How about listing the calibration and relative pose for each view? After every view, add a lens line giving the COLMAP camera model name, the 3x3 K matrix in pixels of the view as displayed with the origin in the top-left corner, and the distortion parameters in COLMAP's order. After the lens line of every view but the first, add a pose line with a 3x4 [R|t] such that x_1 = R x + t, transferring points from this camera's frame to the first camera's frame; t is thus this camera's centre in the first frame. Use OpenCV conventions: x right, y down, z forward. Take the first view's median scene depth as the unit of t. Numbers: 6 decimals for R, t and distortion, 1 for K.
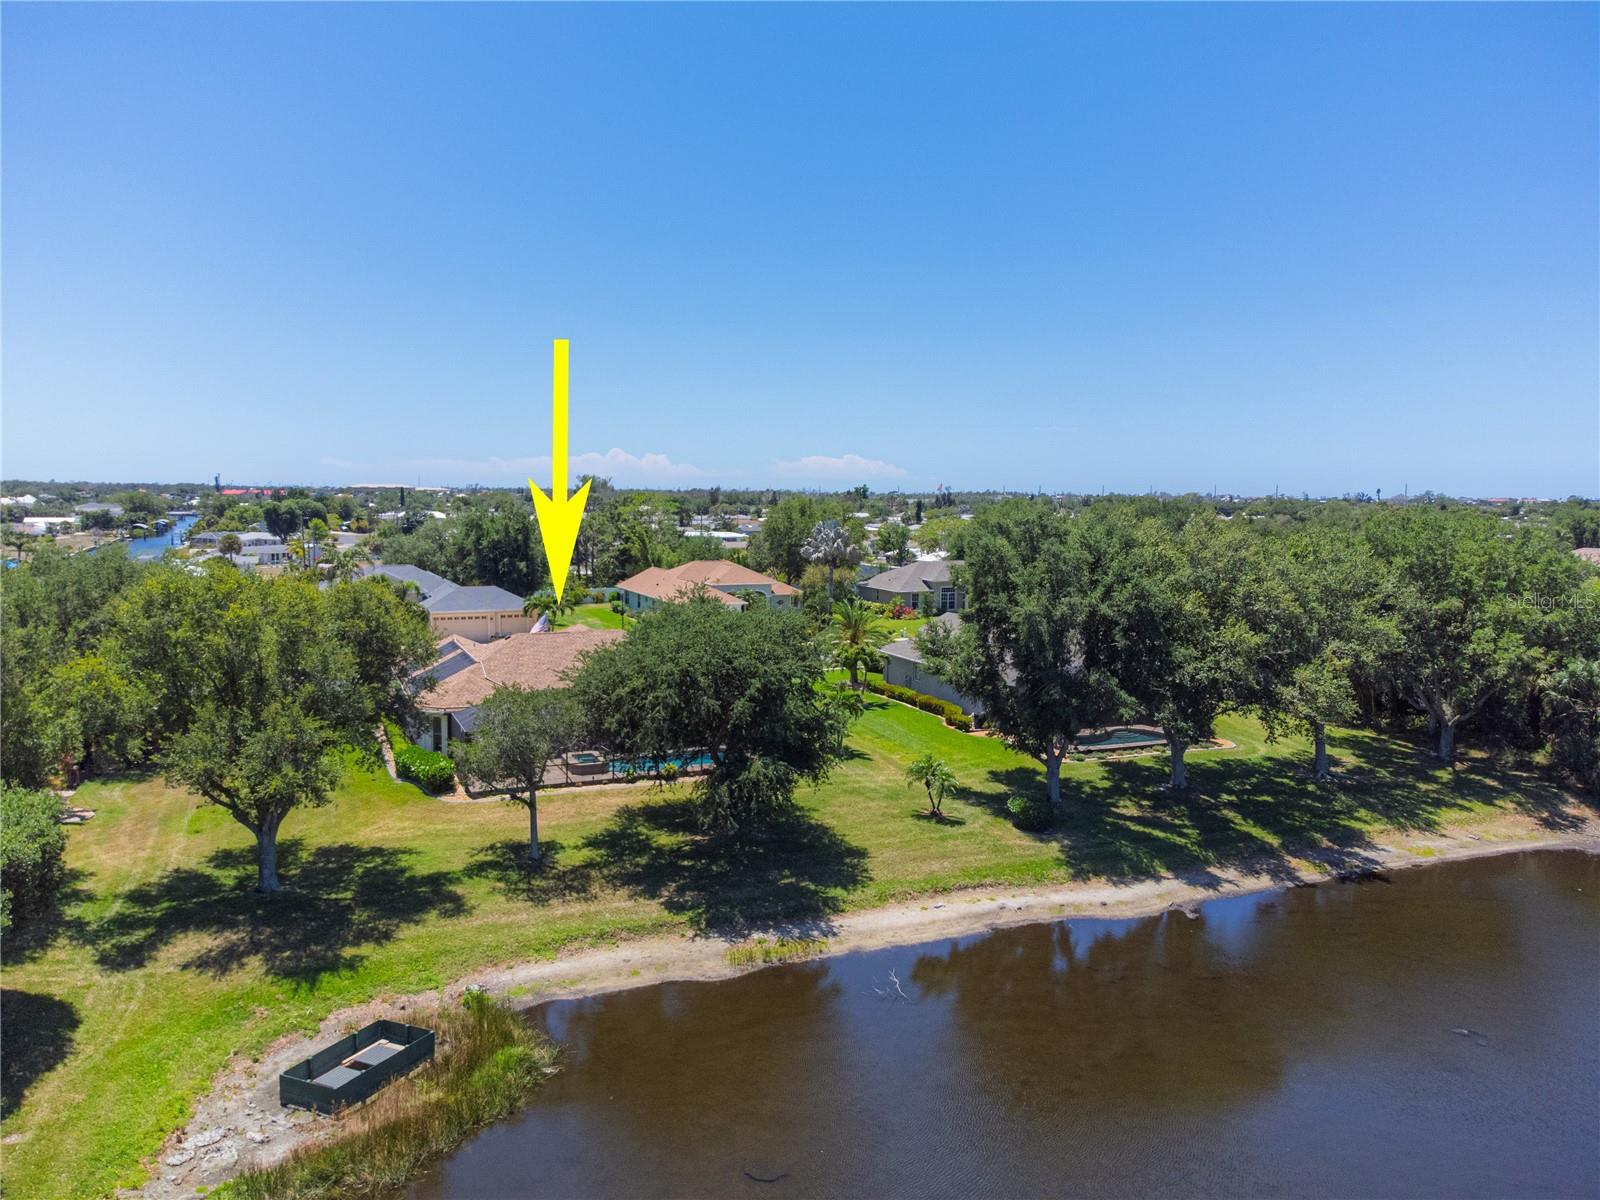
lens RADIAL K [[1188.0, 0, 800.0], [0, 1188.0, 600.0], [0, 0, 1]] dist [0.008357, -0.001856]
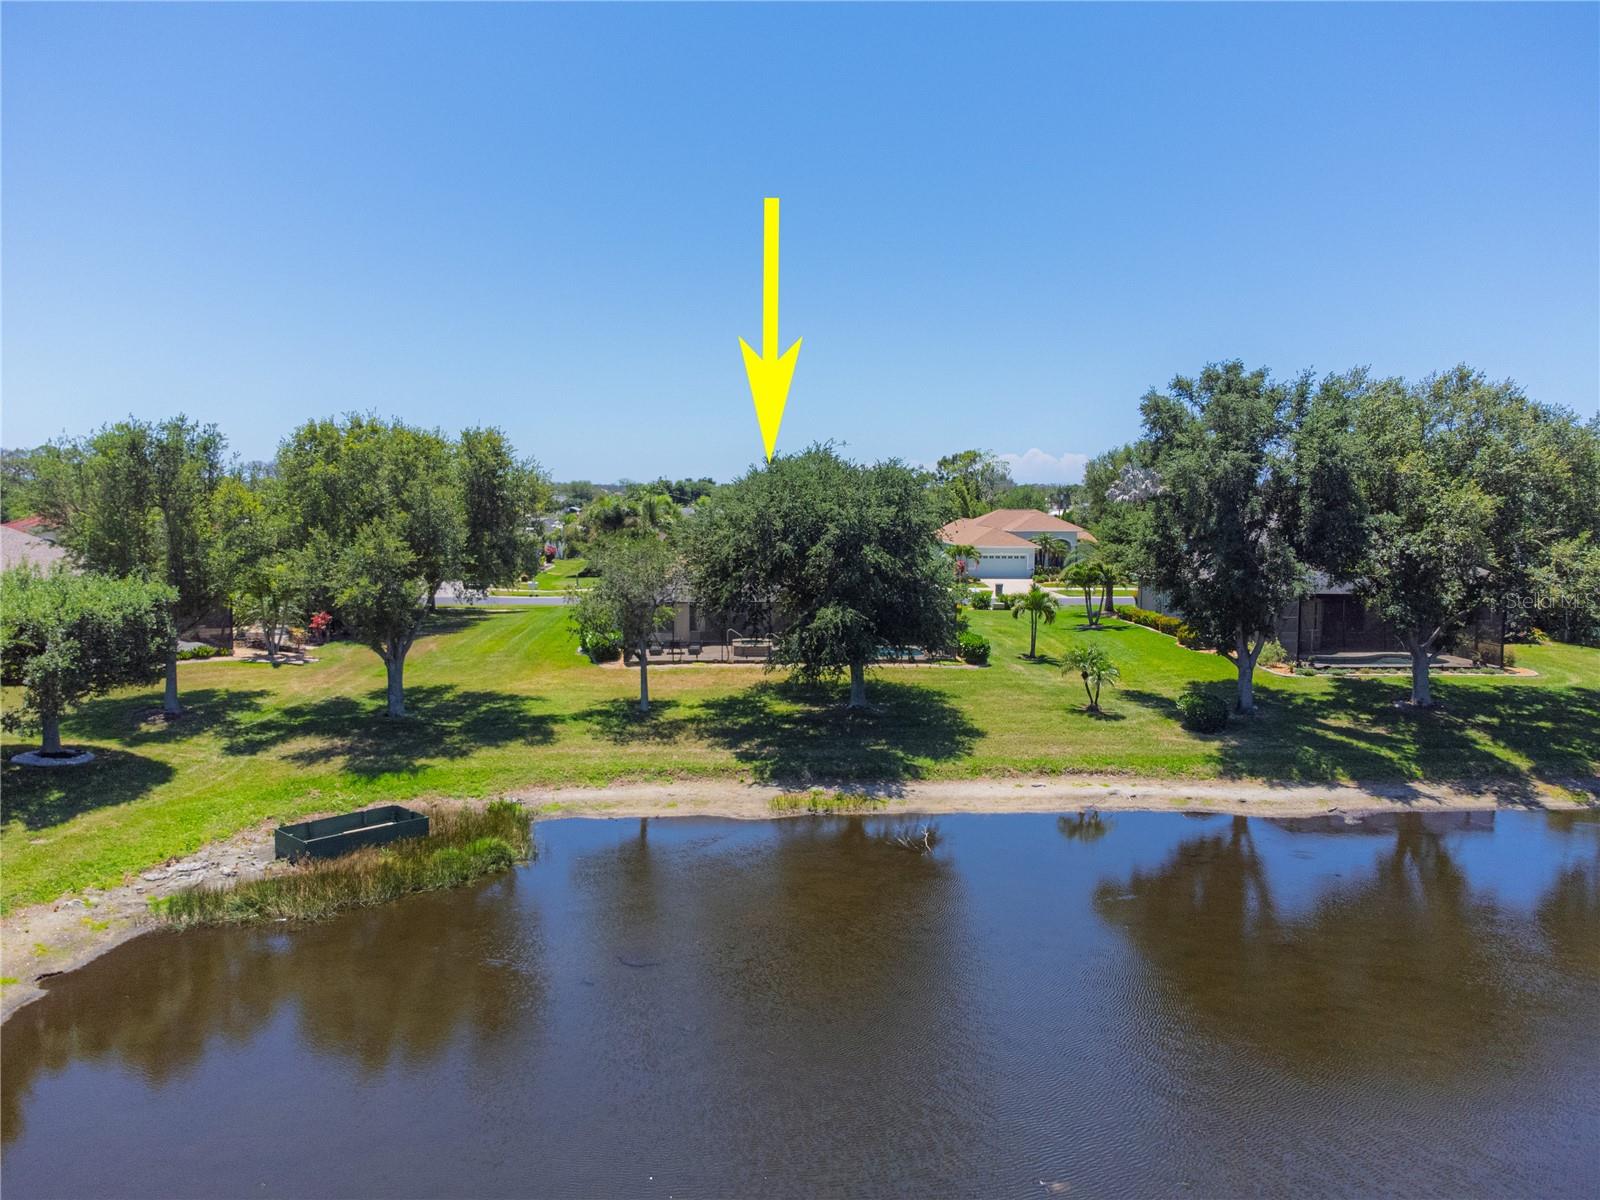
lens RADIAL K [[1174.3, 0, 800.0], [0, 1174.3, 600.0], [0, 0, 1]] dist [0.027677, 0.000586]
pose [[0.941919, 0.023734, -0.335001, 0.225470], [-0.023272, 0.999715, 0.005393, 0.109362], [0.335033, 0.002716, 0.942203, 0.096731]]
